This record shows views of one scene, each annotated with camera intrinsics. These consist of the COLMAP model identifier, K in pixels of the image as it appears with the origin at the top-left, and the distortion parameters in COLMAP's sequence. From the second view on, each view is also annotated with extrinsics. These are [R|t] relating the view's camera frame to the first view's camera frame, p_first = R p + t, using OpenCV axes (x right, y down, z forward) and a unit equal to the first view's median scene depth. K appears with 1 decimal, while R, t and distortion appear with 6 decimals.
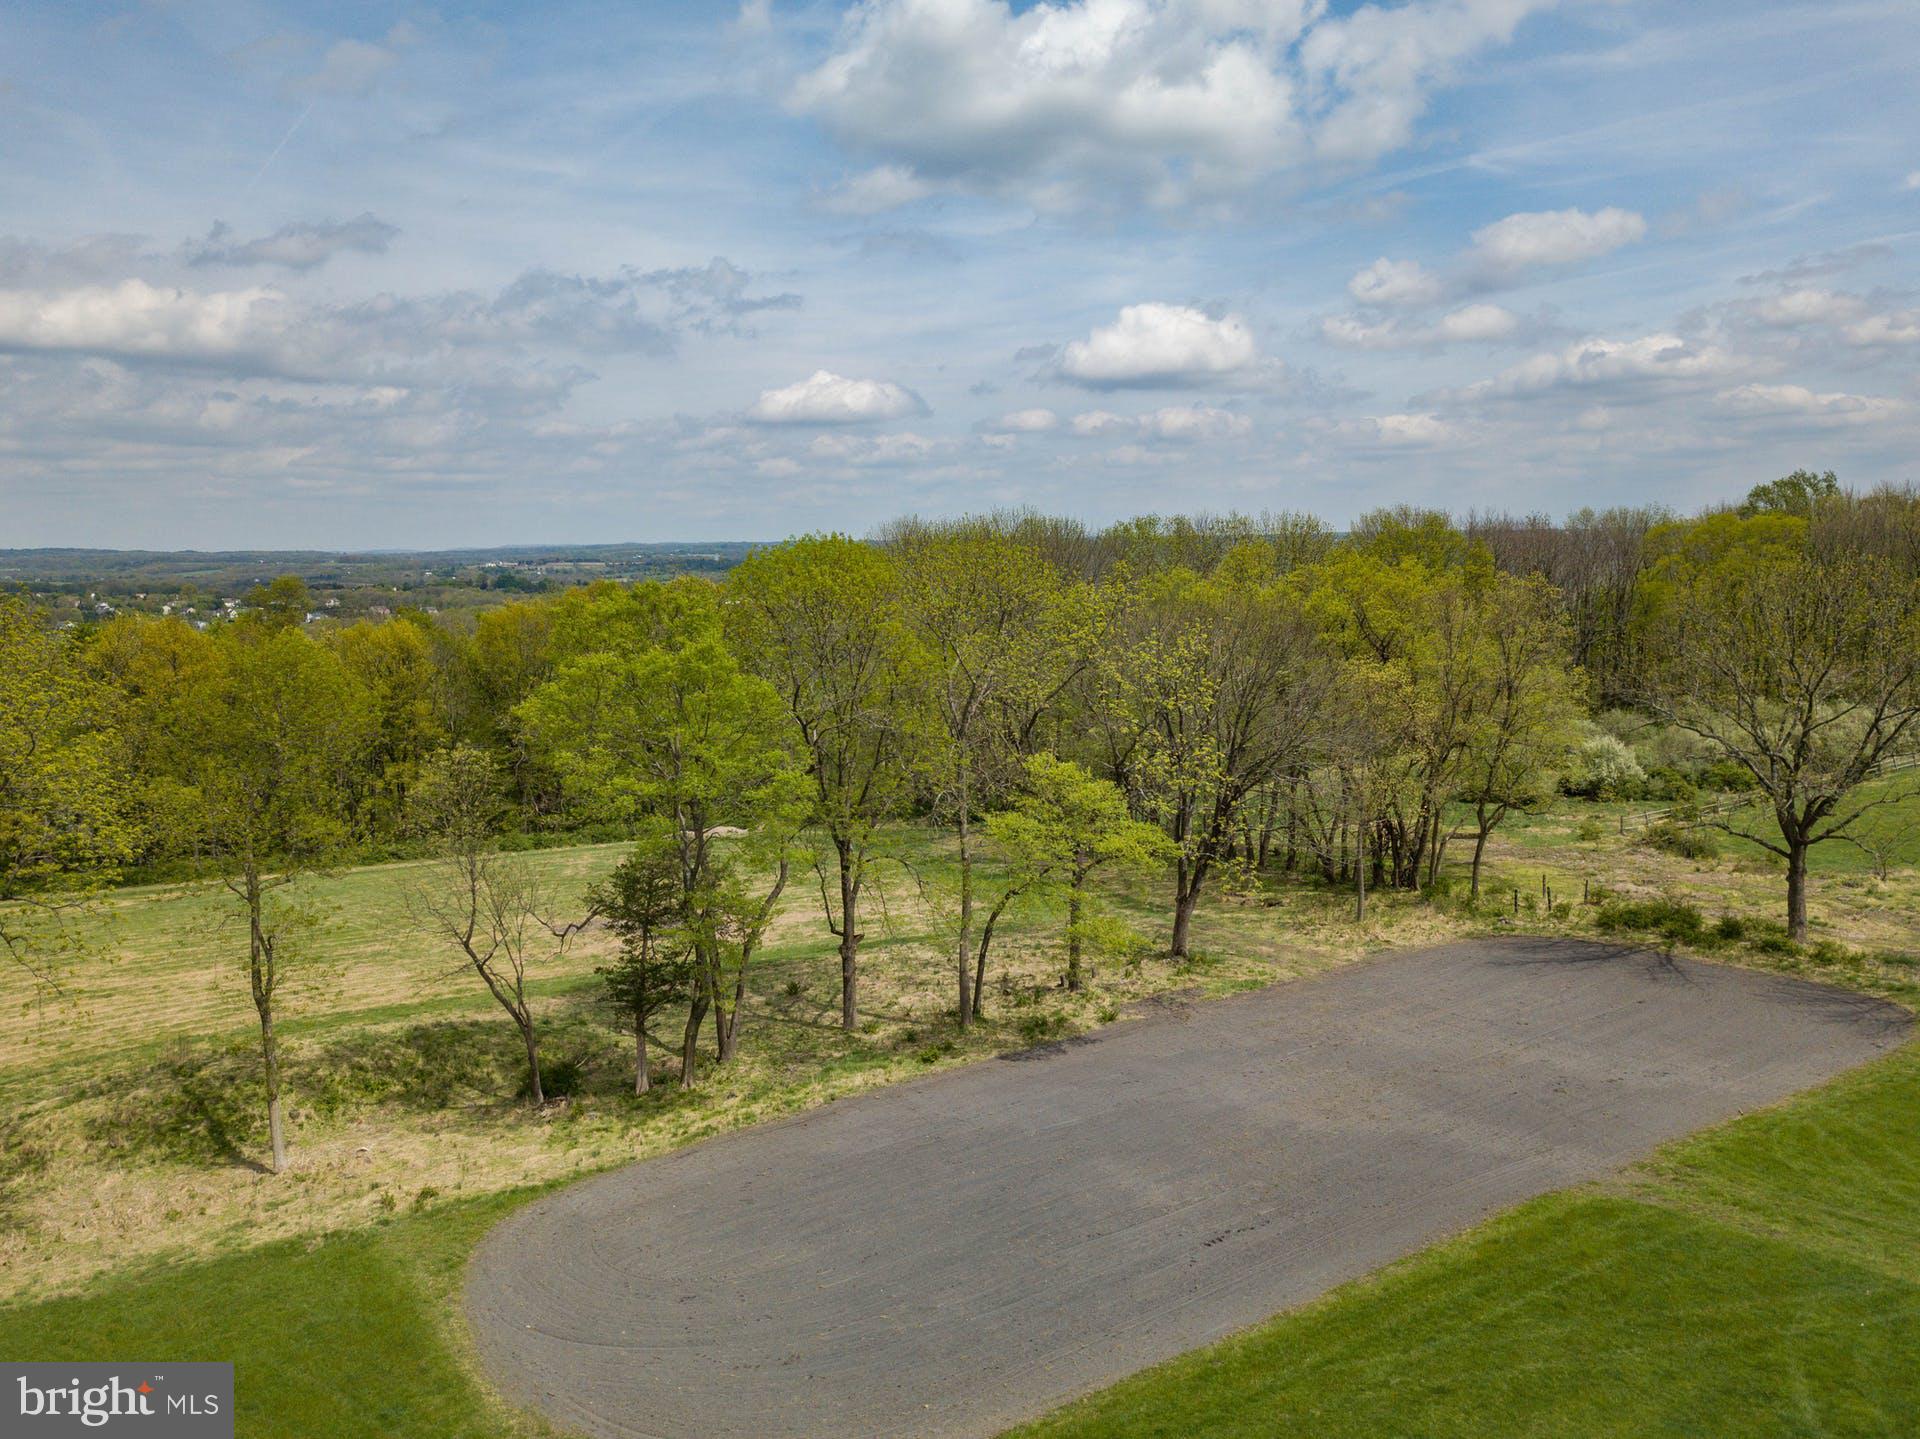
lens RADIAL K [[1002.6, 0, 960.0], [0, 1002.6, 719.5], [0, 0, 1]] dist [-0.000960, -0.000096]
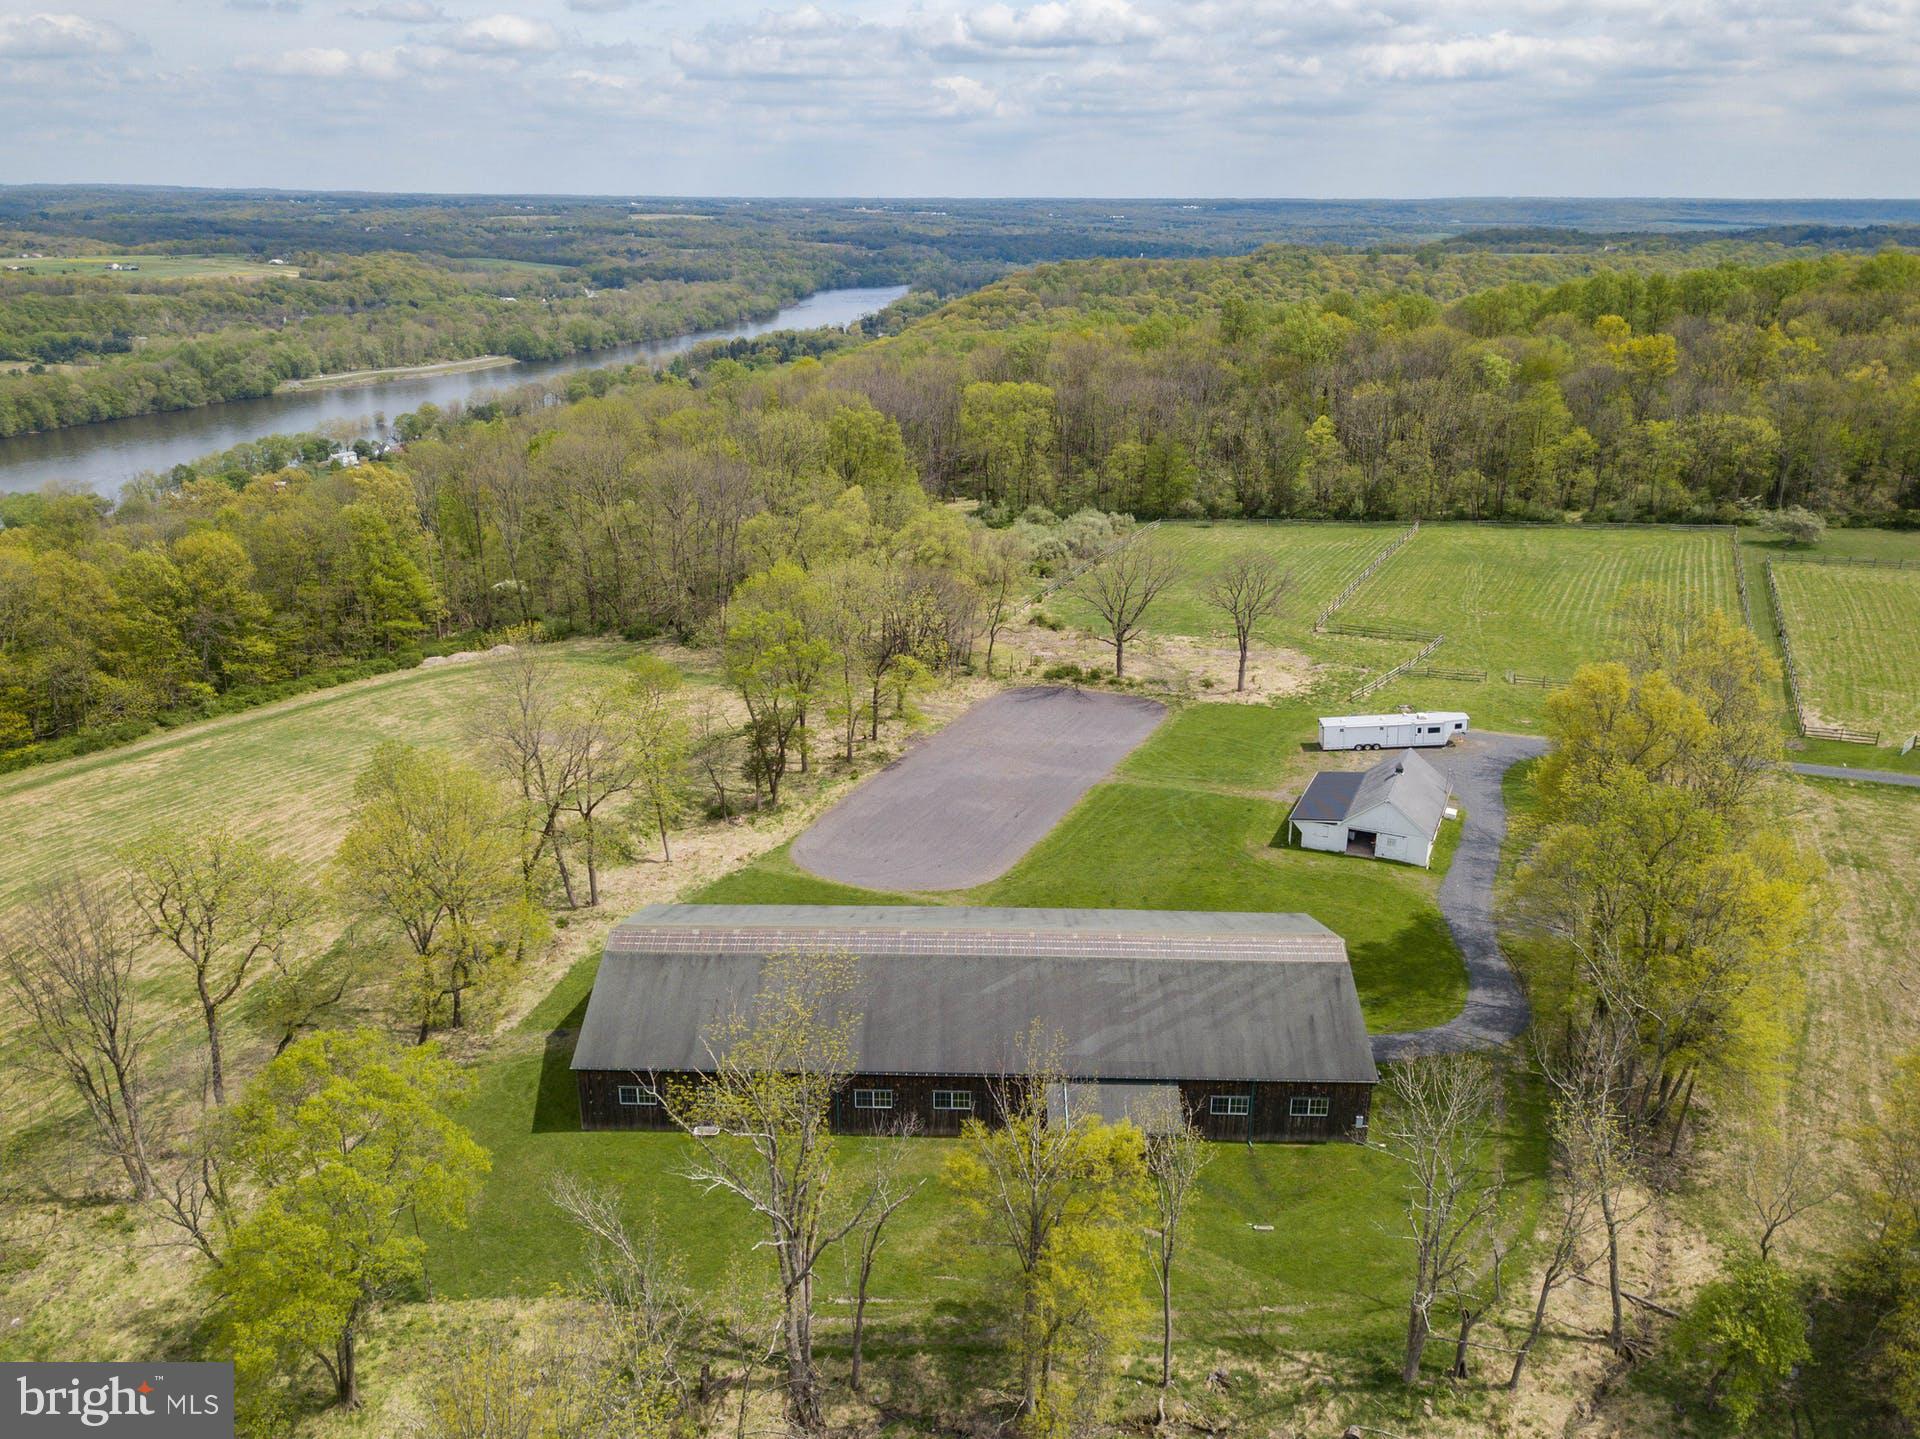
lens RADIAL K [[1002.6, 0, 960.0], [0, 1002.6, 719.5], [0, 0, 1]] dist [-0.000960, -0.000096]
pose [[0.797294, -0.116642, 0.592213, -0.691342], [-0.018761, 0.975887, 0.217468, -0.143382], [-0.603299, -0.184496, 0.775881, -0.441865]]
